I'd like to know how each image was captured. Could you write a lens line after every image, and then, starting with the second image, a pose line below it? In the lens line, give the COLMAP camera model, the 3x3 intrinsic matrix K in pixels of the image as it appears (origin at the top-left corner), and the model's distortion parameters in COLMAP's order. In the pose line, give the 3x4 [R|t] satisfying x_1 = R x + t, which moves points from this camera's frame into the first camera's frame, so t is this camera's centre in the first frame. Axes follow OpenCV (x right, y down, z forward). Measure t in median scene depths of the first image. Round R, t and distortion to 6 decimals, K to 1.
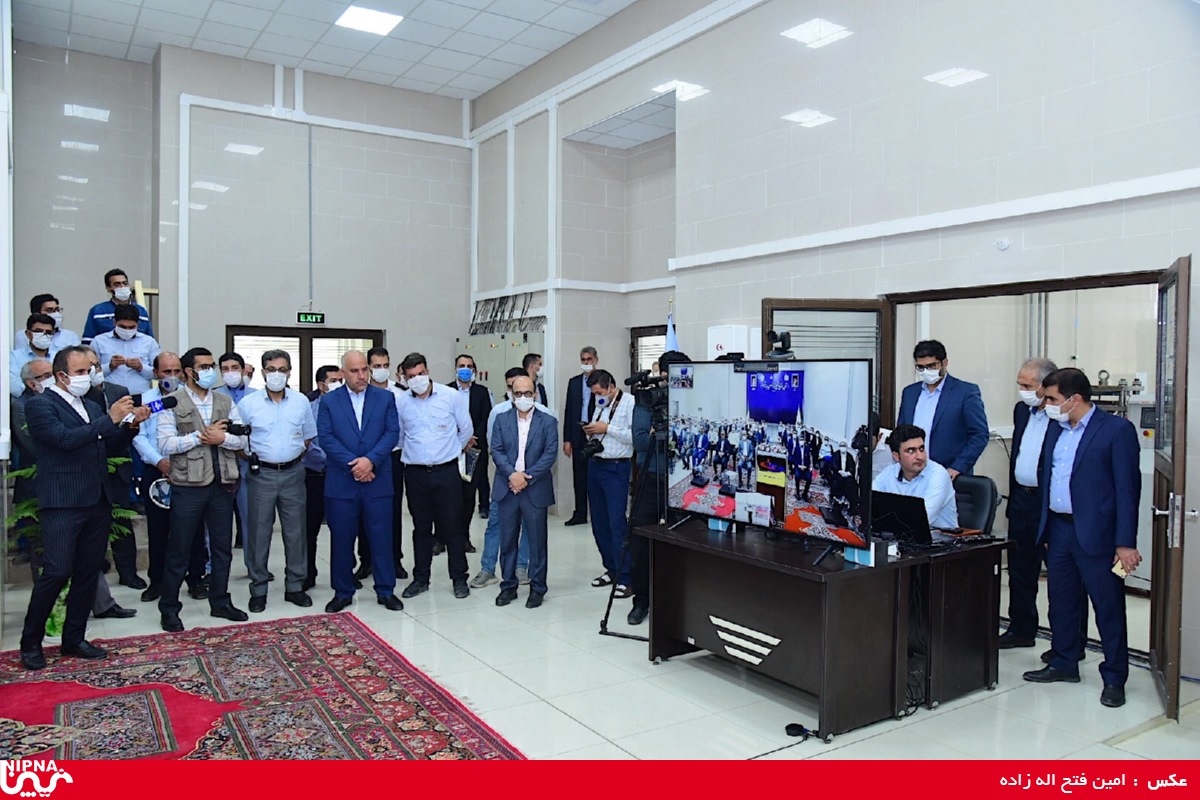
lens RADIAL K [[880.4, 0, 600.0], [0, 880.4, 400.0], [0, 0, 1]] dist [-0.086154, 0.044629]
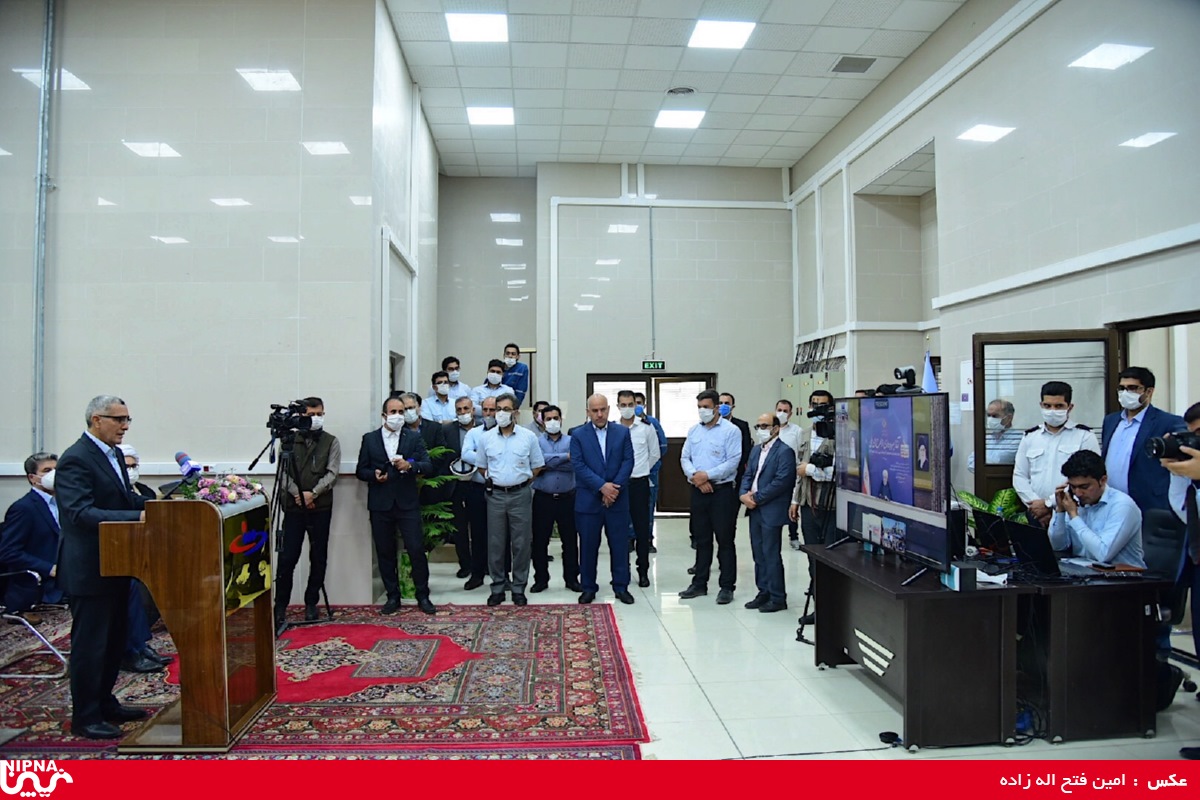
lens RADIAL K [[807.6, 0, 600.0], [0, 807.6, 400.0], [0, 0, 1]] dist [-0.152986, 0.098130]
pose [[0.878612, -0.021887, -0.477035, 0.271886], [0.002299, 0.999131, -0.041607, -0.000220], [0.477531, 0.035460, 0.877899, -0.025640]]
